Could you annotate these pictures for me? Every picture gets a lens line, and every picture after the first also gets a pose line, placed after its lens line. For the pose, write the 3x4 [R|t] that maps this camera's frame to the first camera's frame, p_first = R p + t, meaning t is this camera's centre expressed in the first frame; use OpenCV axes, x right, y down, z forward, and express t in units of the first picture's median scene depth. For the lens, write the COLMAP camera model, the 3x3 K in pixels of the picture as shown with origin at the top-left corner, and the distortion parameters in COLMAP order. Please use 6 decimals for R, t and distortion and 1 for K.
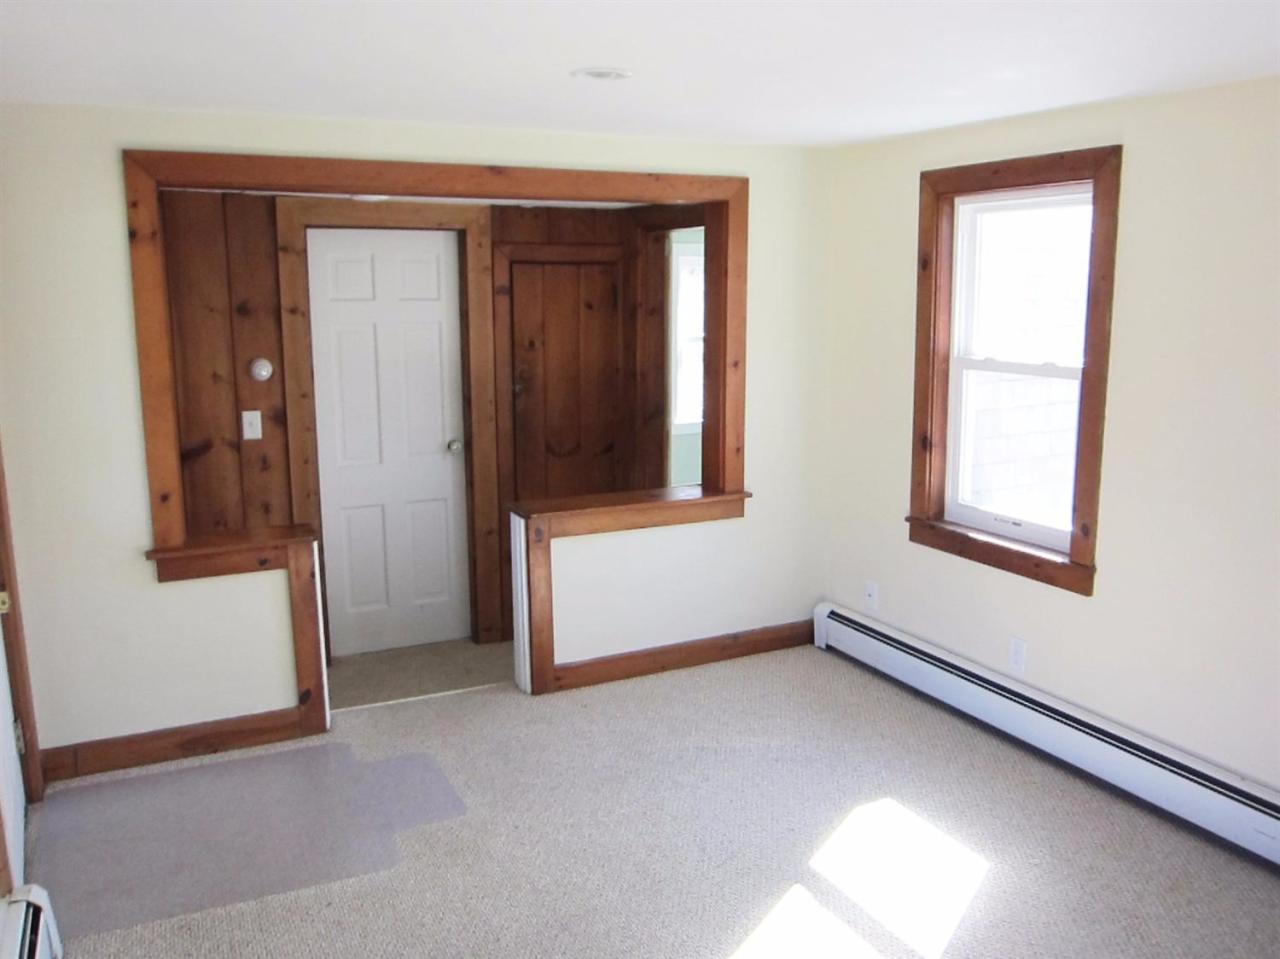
lens RADIAL K [[1060.4, 0, 640.0], [0, 1060.4, 479.5], [0, 0, 1]] dist [-0.063643, 0.027371]
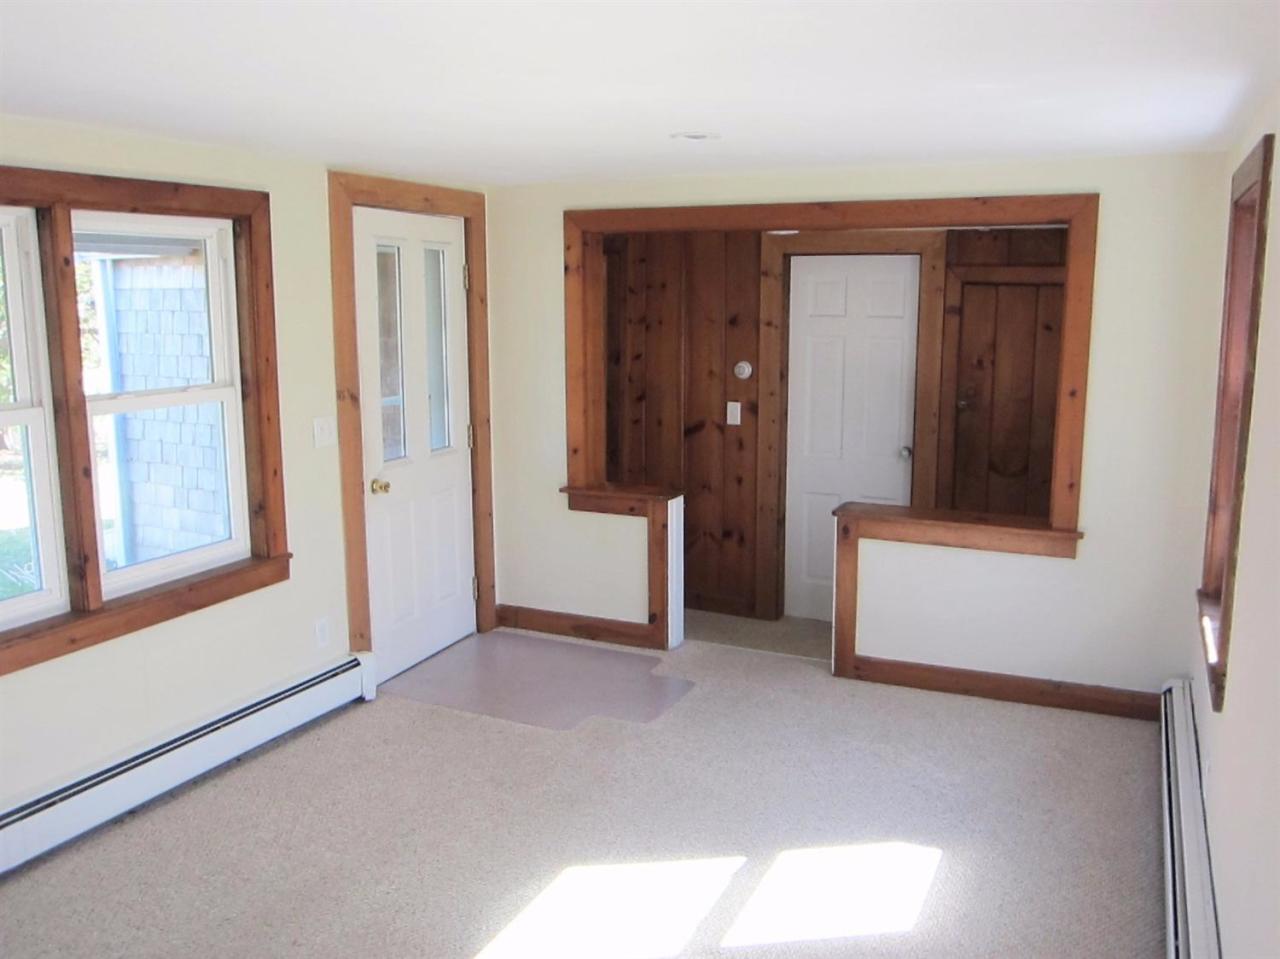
lens RADIAL K [[1045.1, 0, 640.0], [0, 1045.1, 479.5], [0, 0, 1]] dist [-0.055652, -0.001646]
pose [[0.622268, 0.136521, -0.770808, 0.518741], [-0.142633, 0.987965, 0.059836, -0.031171], [0.769700, 0.072708, 0.634252, 0.121991]]
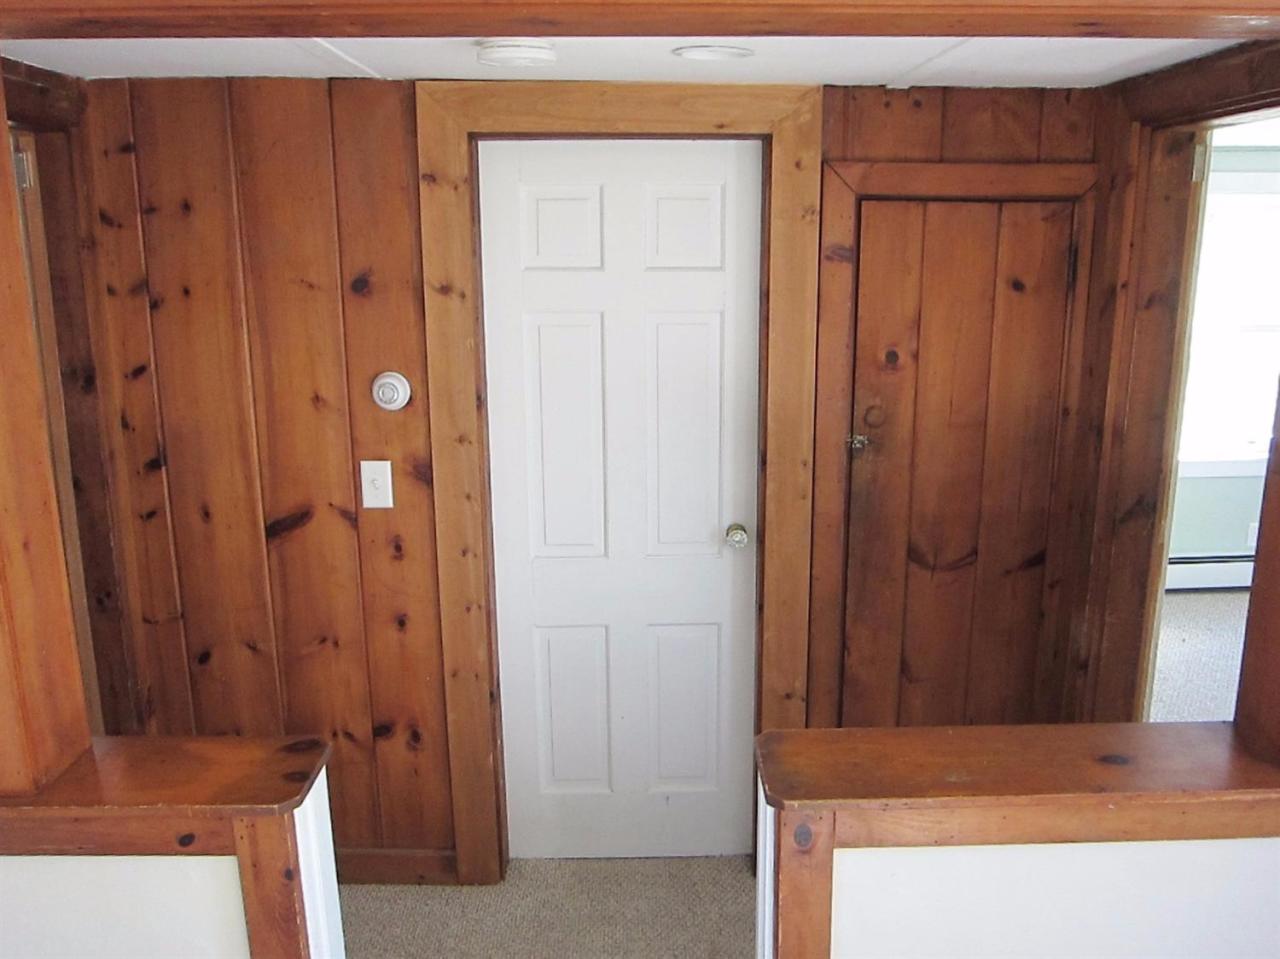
lens RADIAL K [[1060.4, 0, 640.0], [0, 1060.4, 479.5], [0, 0, 1]] dist [-0.063643, 0.027371]
pose [[0.905920, 0.091208, -0.413510, 0.005375], [-0.072339, 0.995507, 0.061099, -0.097586], [0.417224, -0.025438, 0.908447, 0.510989]]
